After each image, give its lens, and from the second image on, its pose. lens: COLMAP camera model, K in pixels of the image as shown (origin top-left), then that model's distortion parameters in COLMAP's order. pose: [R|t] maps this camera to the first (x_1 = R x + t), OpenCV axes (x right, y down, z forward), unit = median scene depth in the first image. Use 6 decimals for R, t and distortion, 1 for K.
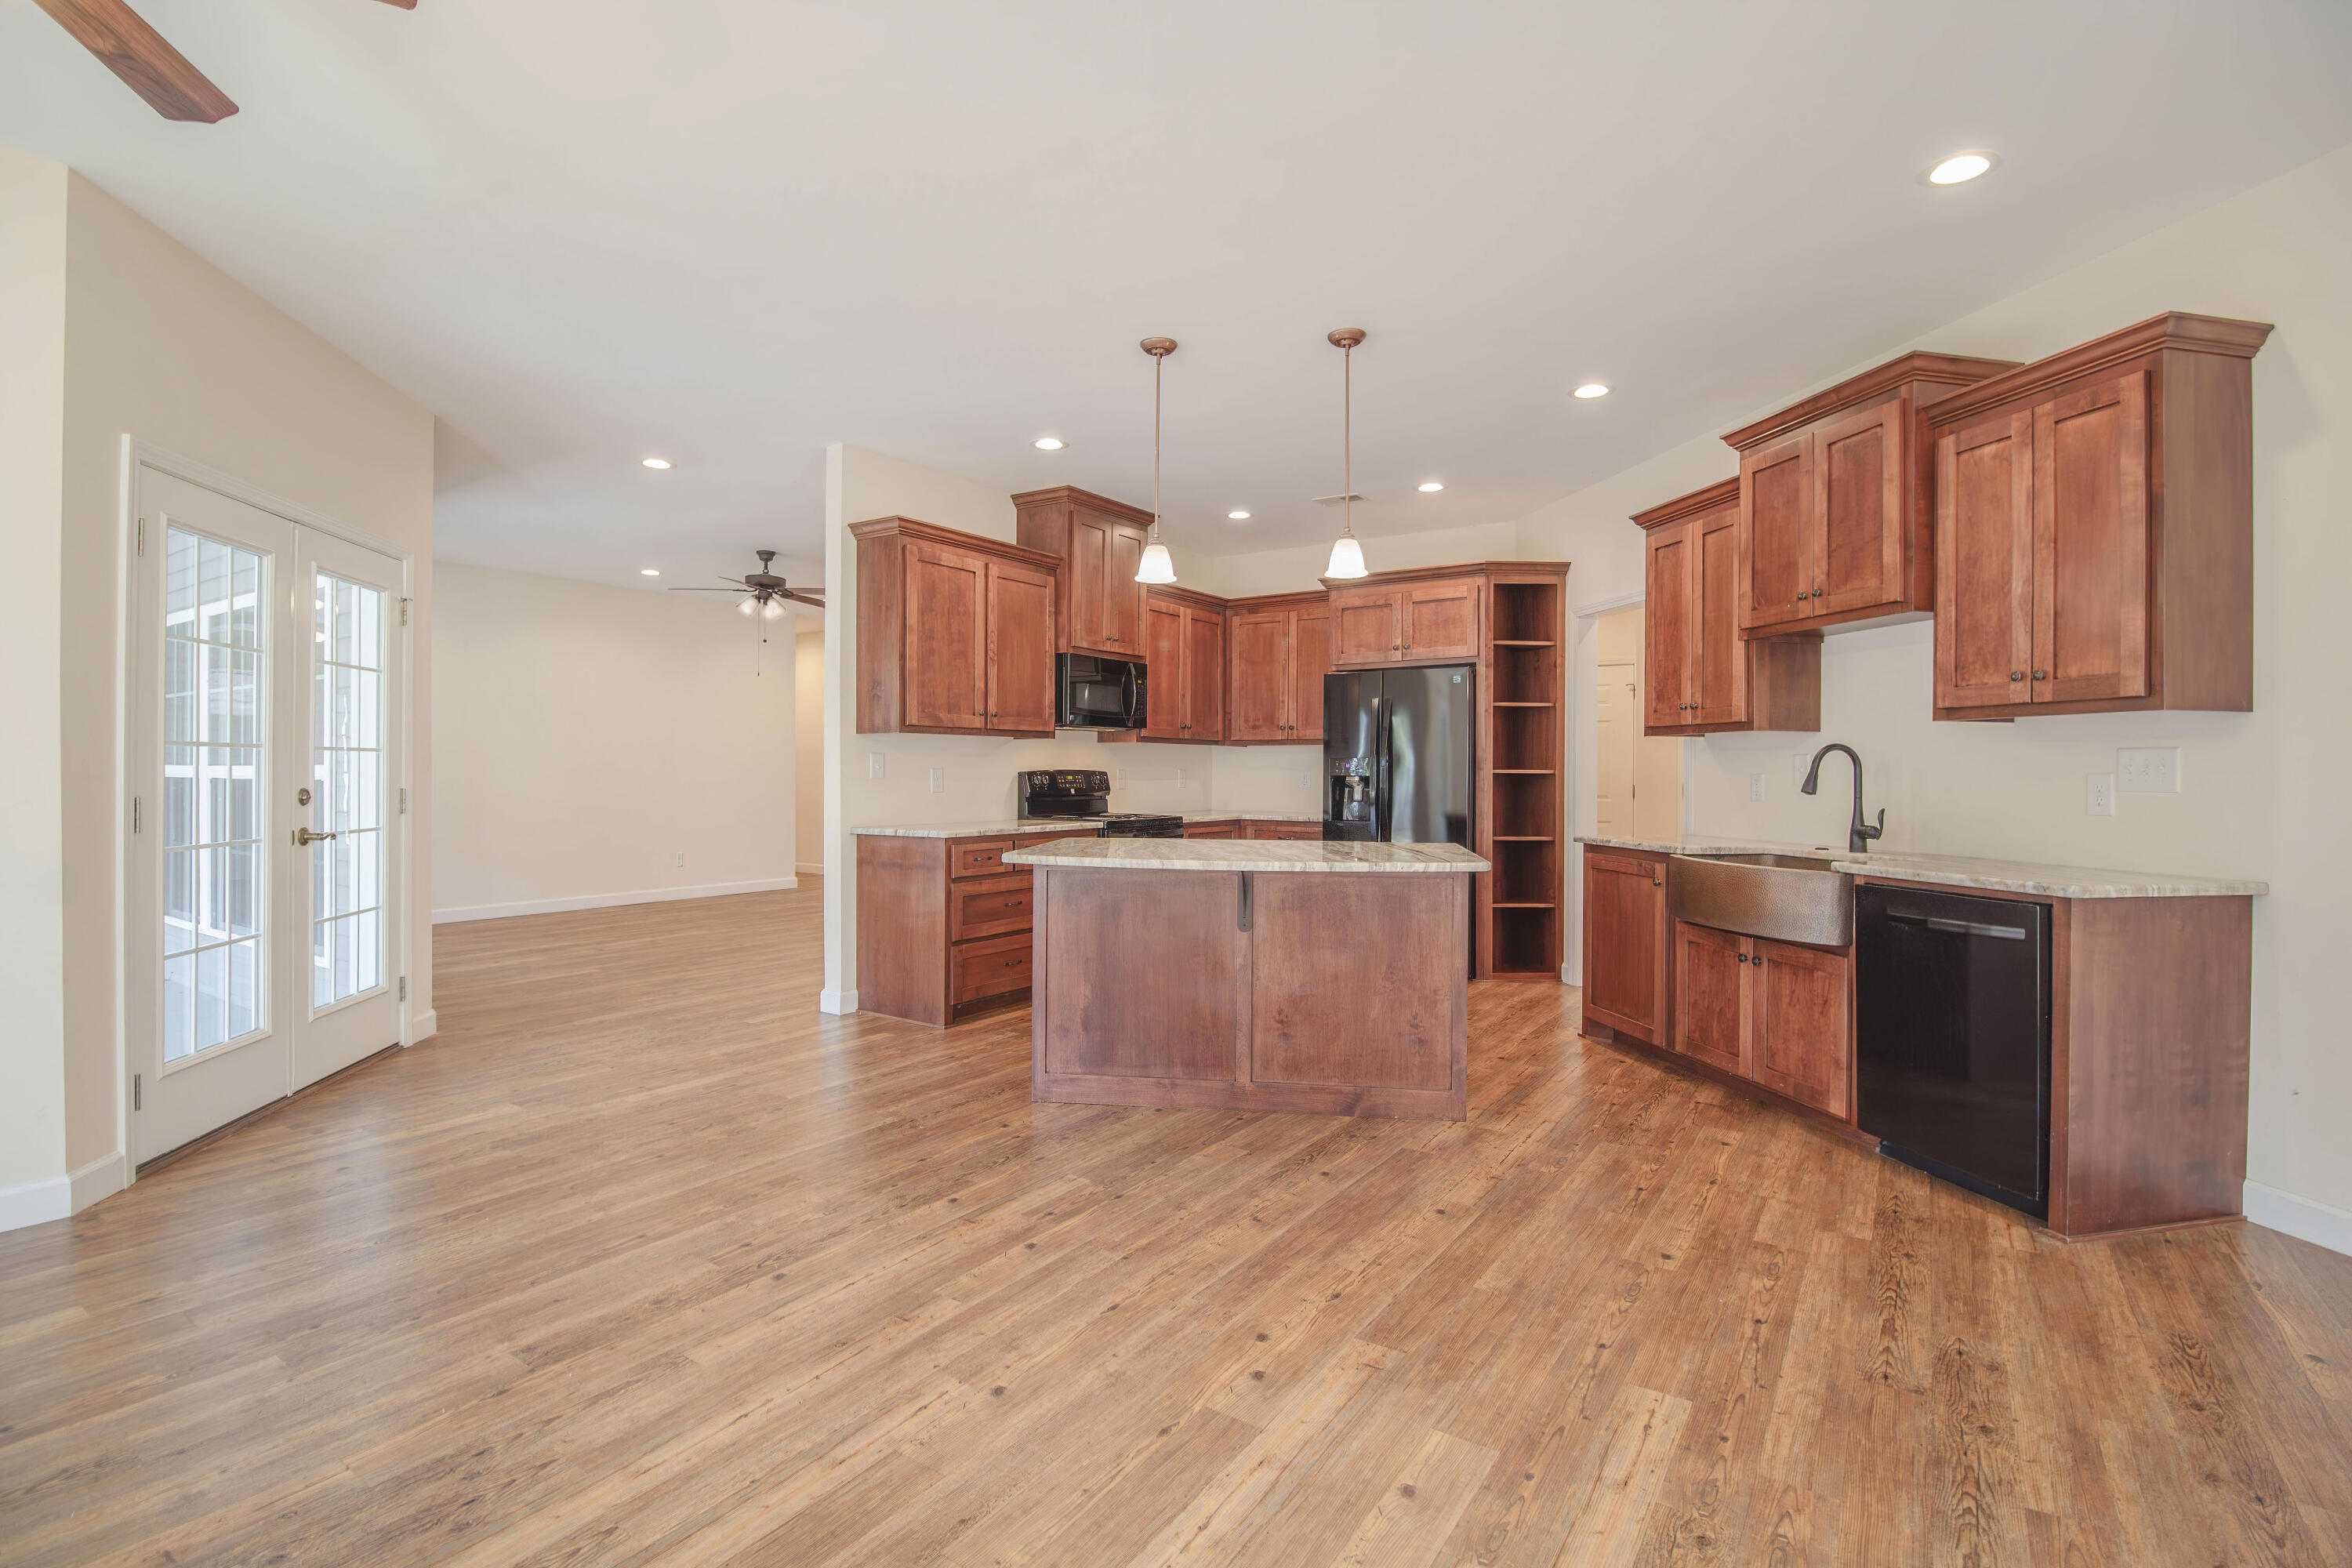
lens RADIAL K [[1091.8, 0, 1177.2], [0, 1091.8, 771.7], [0, 0, 1]] dist [0.003051, -0.014157]
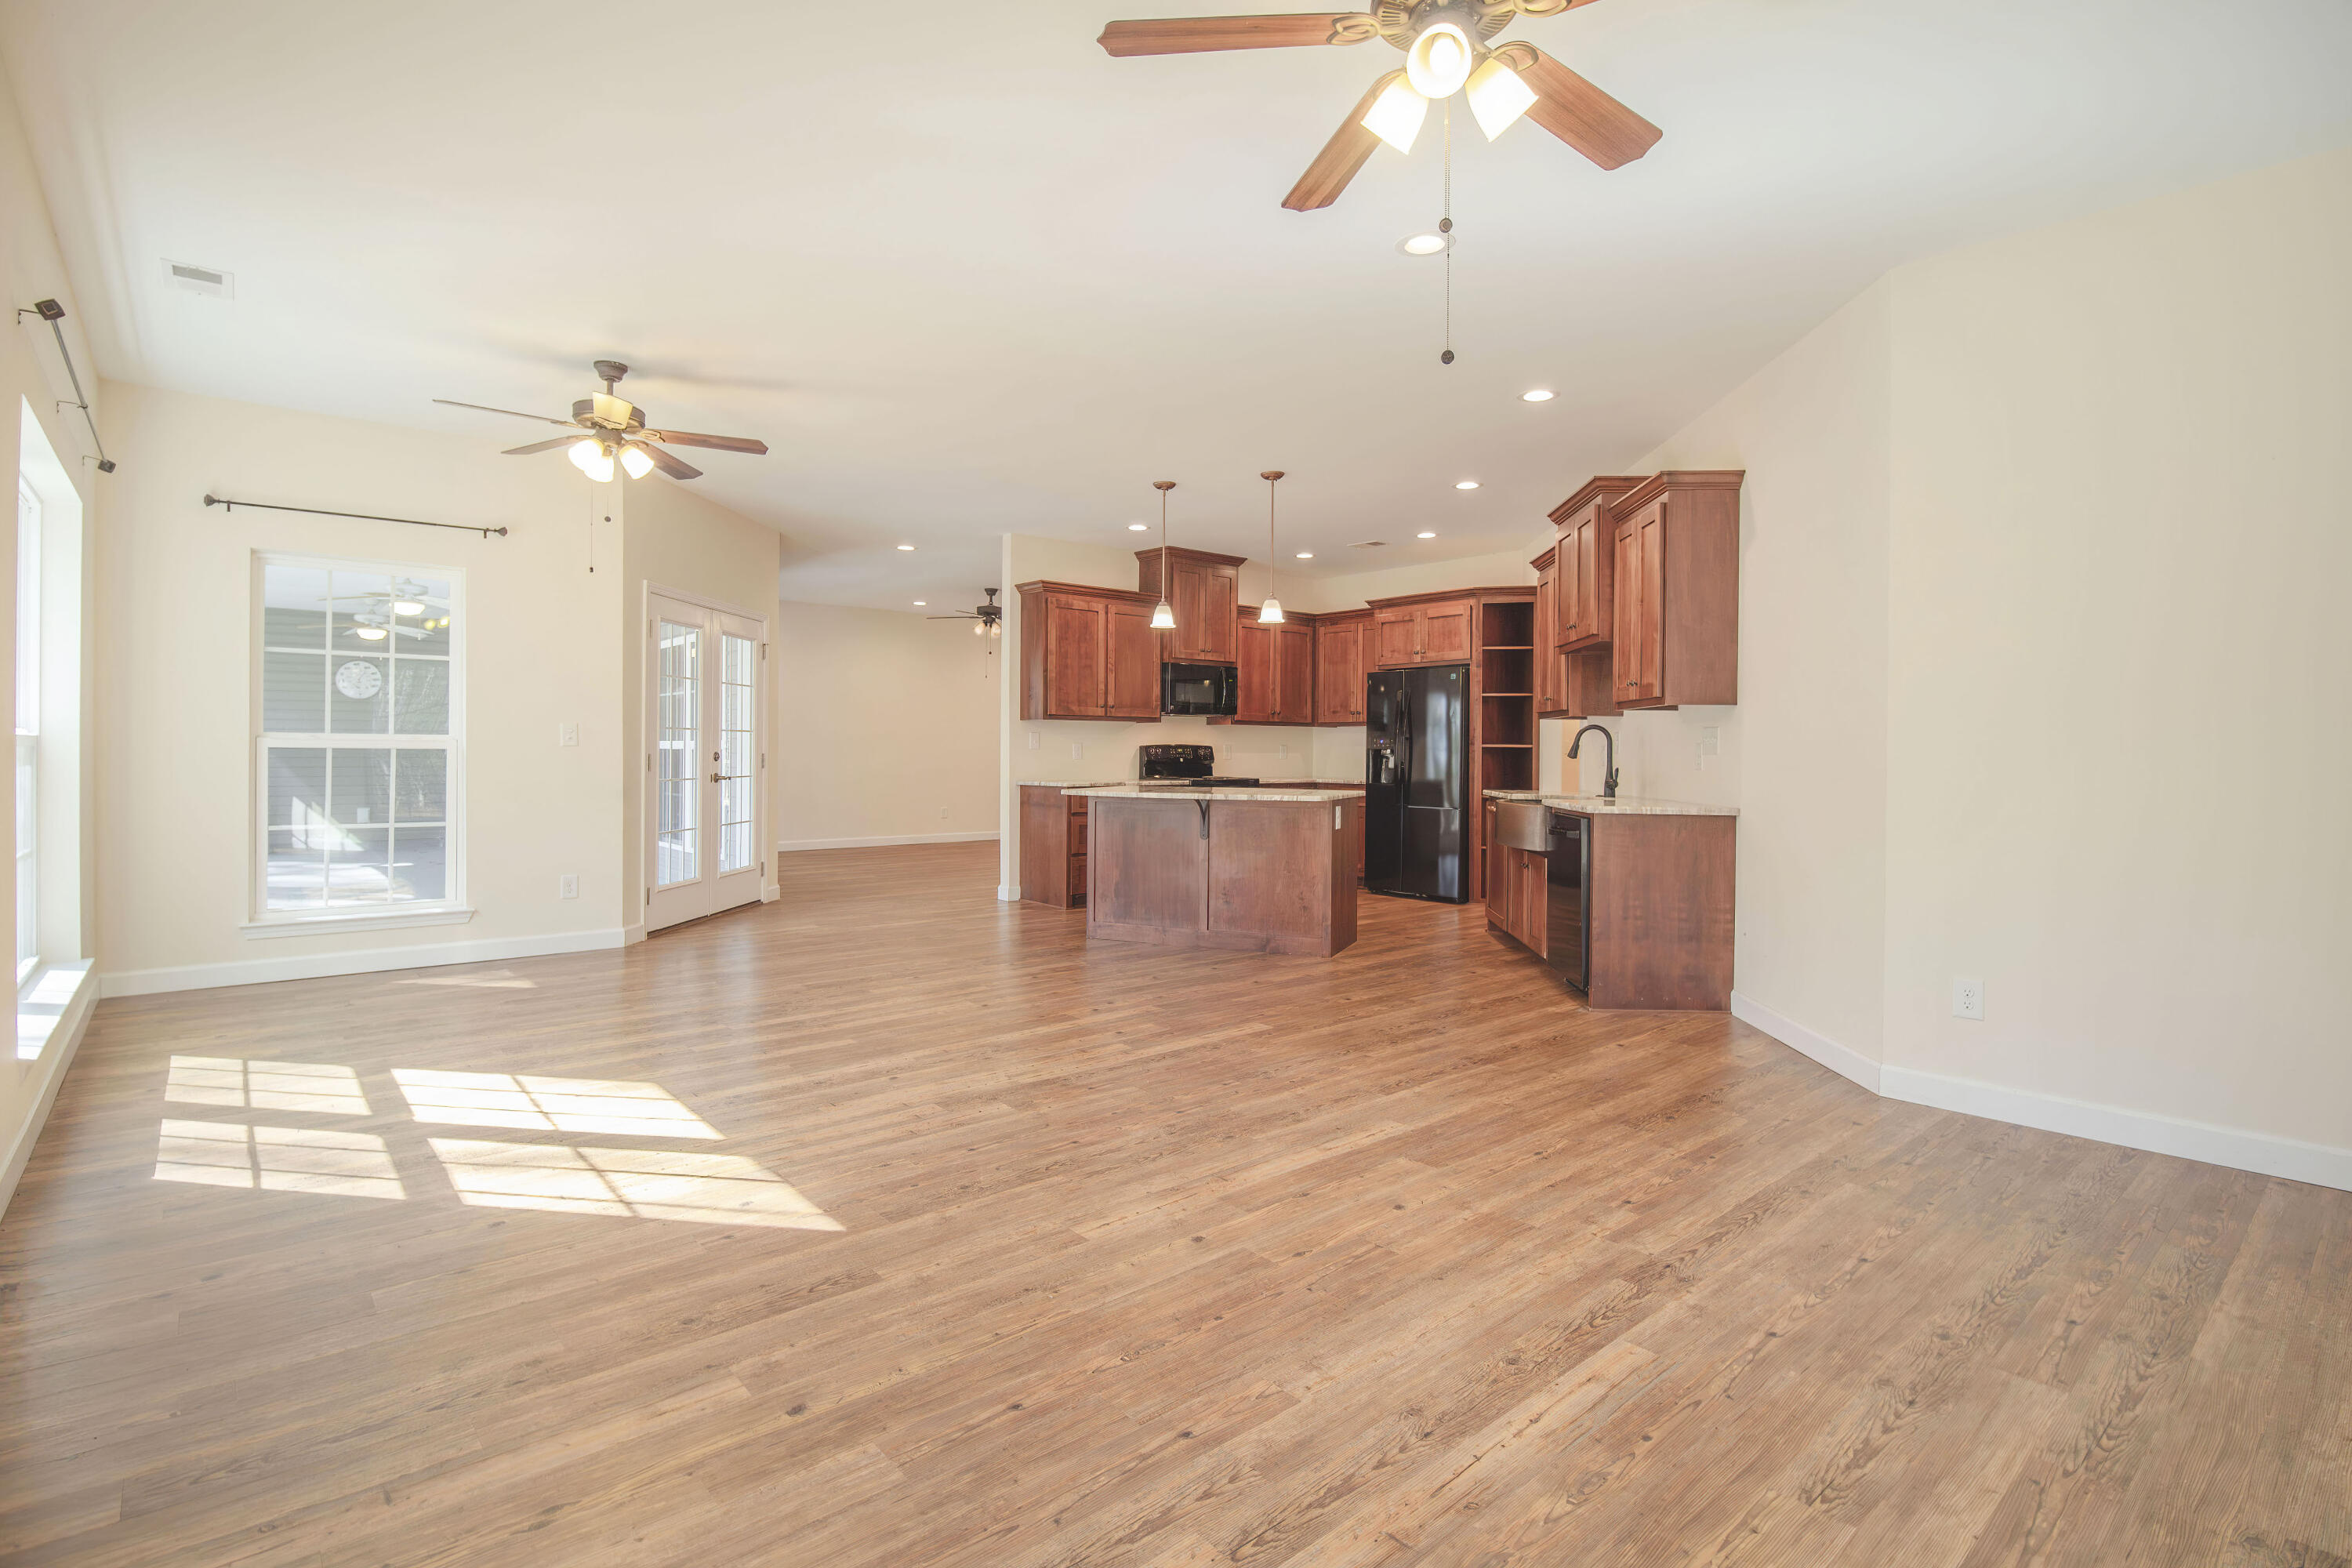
lens RADIAL K [[1121.5, 0, 1176.6], [0, 1121.5, 752.3], [0, 0, 1]] dist [0.005568, -0.015109]
pose [[0.965234, 0.002778, -0.261372, 0.409845], [-0.003008, 0.999995, -0.000477, 0.013208], [0.261370, 0.001246, 0.965238, -0.578129]]
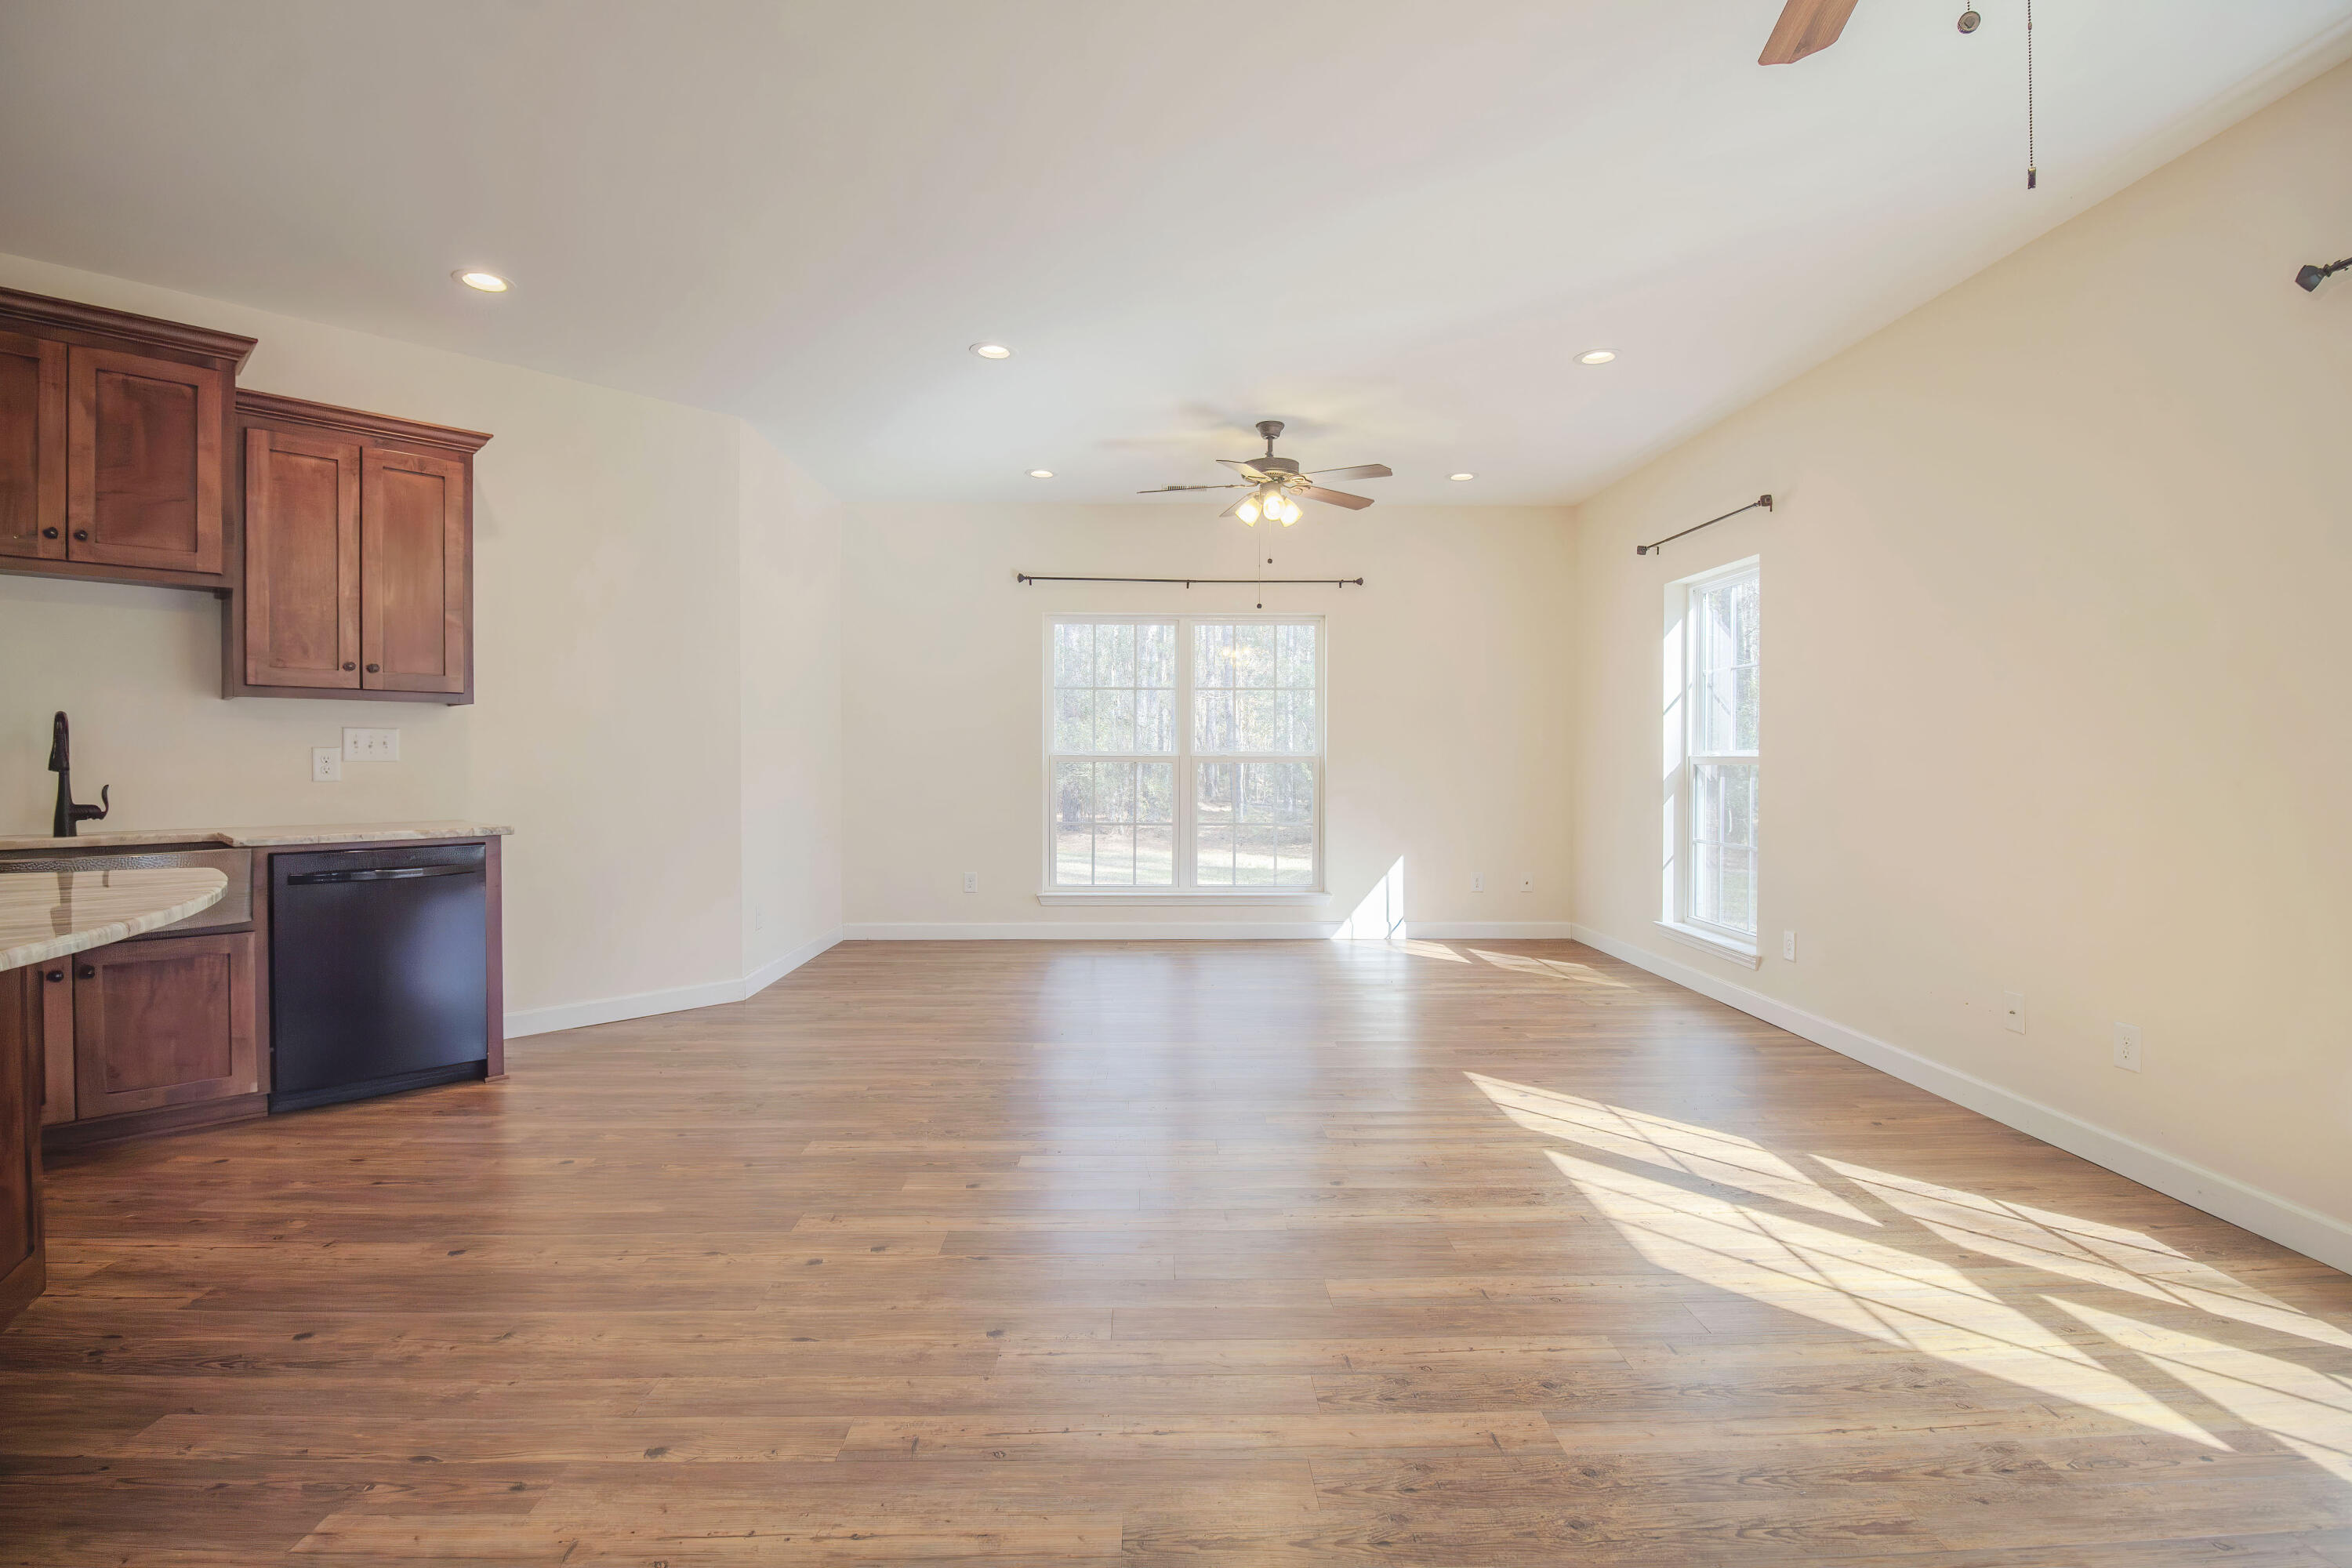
lens RADIAL K [[1101.5, 0, 1171.5], [0, 1101.5, 765.9], [0, 0, 1]] dist [0.000705, -0.015394]
pose [[-0.581086, -0.011970, 0.813754, -0.537136], [-0.004092, 0.999922, 0.011787, 0.003179], [-0.813832, 0.003520, -0.581090, 0.707778]]
